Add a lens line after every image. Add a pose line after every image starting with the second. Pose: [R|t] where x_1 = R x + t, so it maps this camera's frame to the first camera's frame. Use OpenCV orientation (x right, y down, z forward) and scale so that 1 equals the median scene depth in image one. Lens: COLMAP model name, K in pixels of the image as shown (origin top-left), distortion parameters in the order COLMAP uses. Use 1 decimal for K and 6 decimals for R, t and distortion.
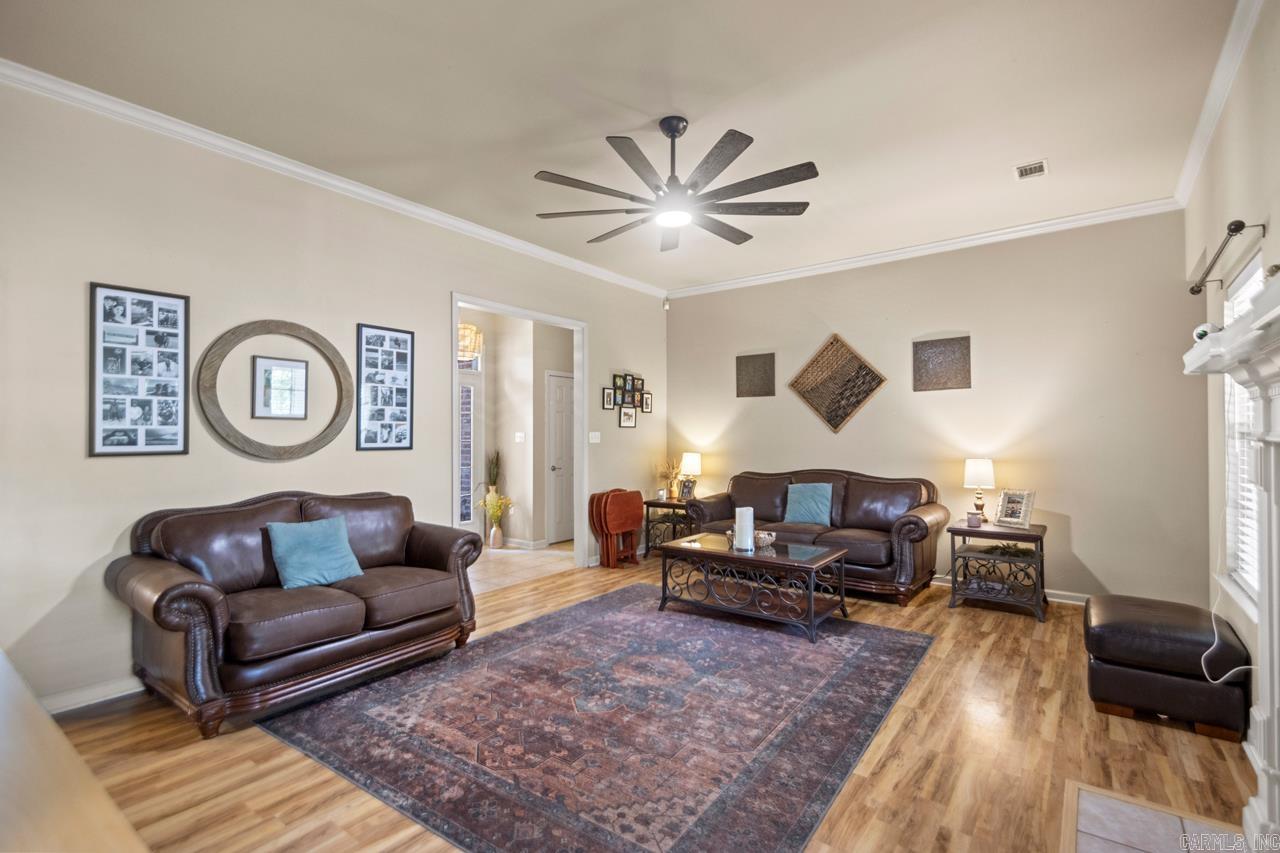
lens RADIAL K [[584.8, 0, 653.4], [0, 584.8, 430.4], [0, 0, 1]] dist [0.009305, -0.000126]
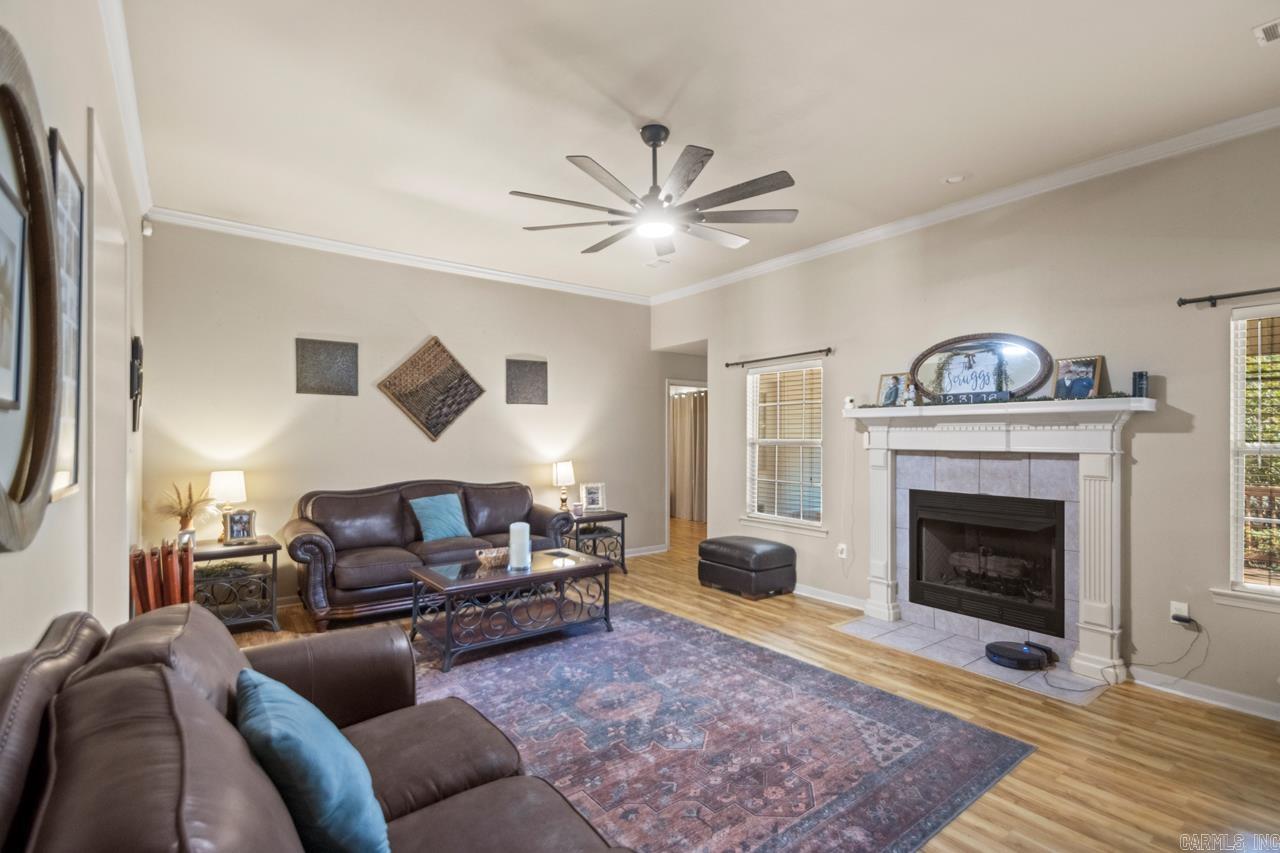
lens RADIAL K [[591.8, 0, 643.7], [0, 591.8, 439.4], [0, 0, 1]] dist [0.072522, -0.045116]
pose [[0.288819, -0.003293, 0.957378, -0.922166], [-0.011654, 0.999908, 0.006955, -0.016114], [-0.957313, -0.013166, 0.288754, 0.704204]]
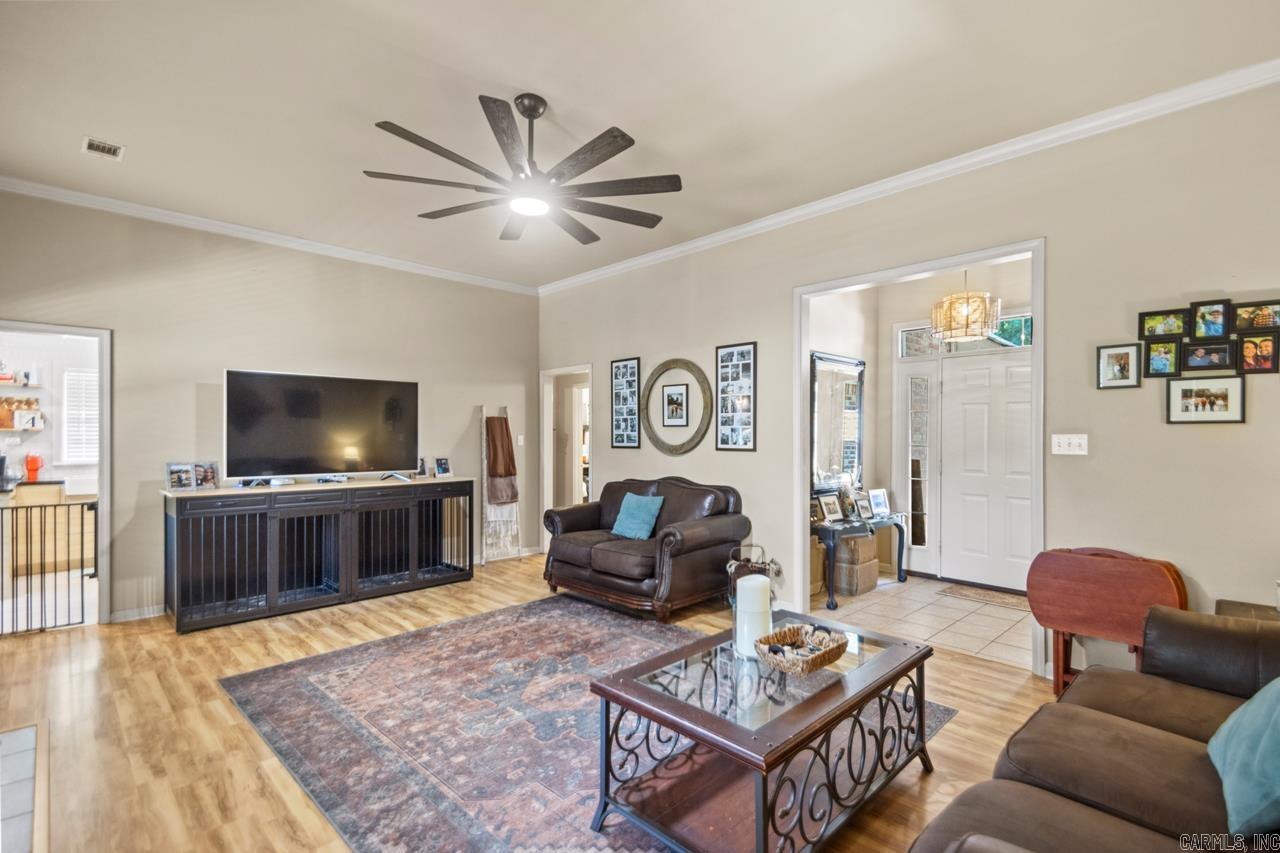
lens RADIAL K [[591.8, 0, 643.7], [0, 591.8, 439.4], [0, 0, 1]] dist [0.072522, -0.045116]
pose [[-0.161824, 0.009140, -0.986777, 0.931435], [0.006849, 0.999943, 0.008138, 0.000256], [0.986796, -0.005441, -0.161878, 1.303053]]
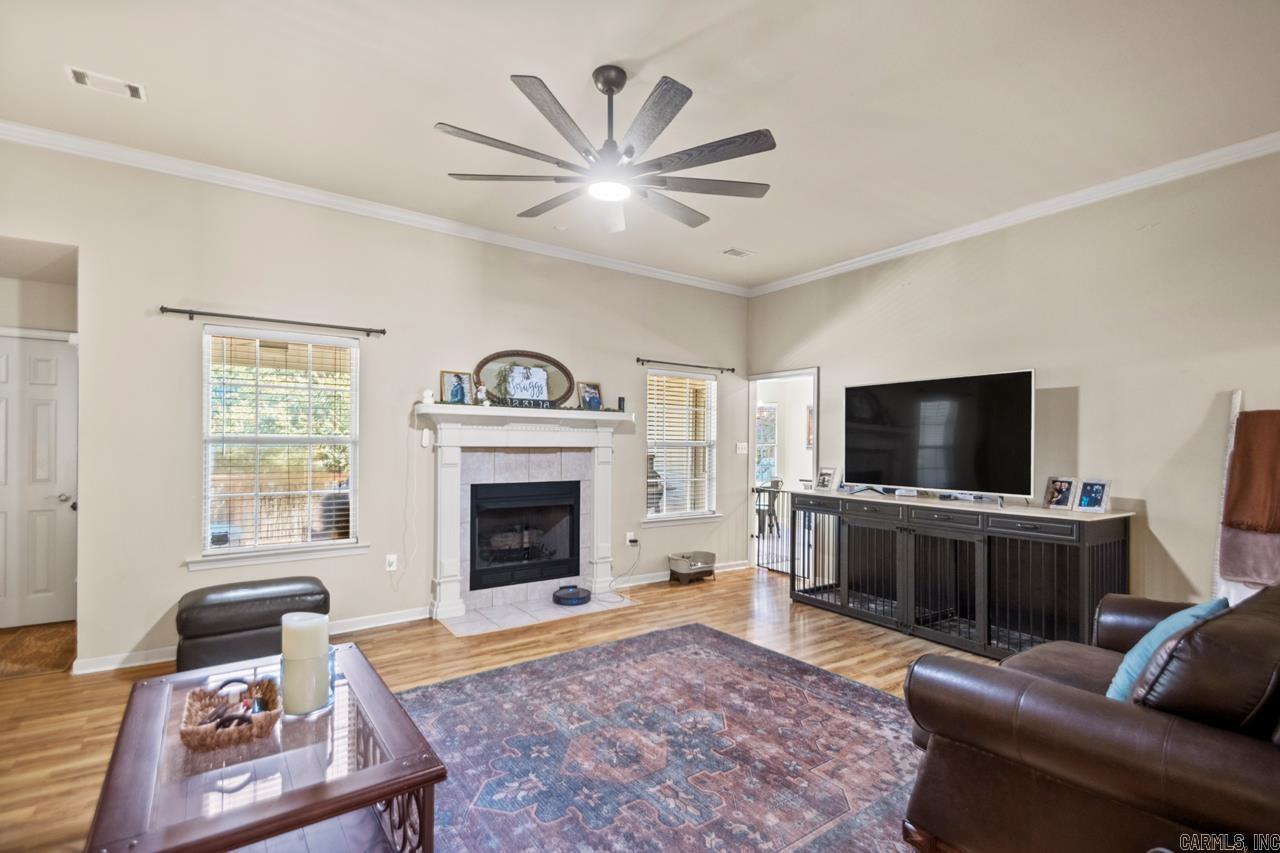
lens RADIAL K [[596.7, 0, 654.0], [0, 596.7, 447.4], [0, 0, 1]] dist [0.020392, -0.019251]
pose [[-0.950136, -0.007804, 0.311740, -0.292528], [-0.009637, 0.999944, -0.004340, 0.014099], [-0.311688, -0.007128, -0.950158, 1.759468]]
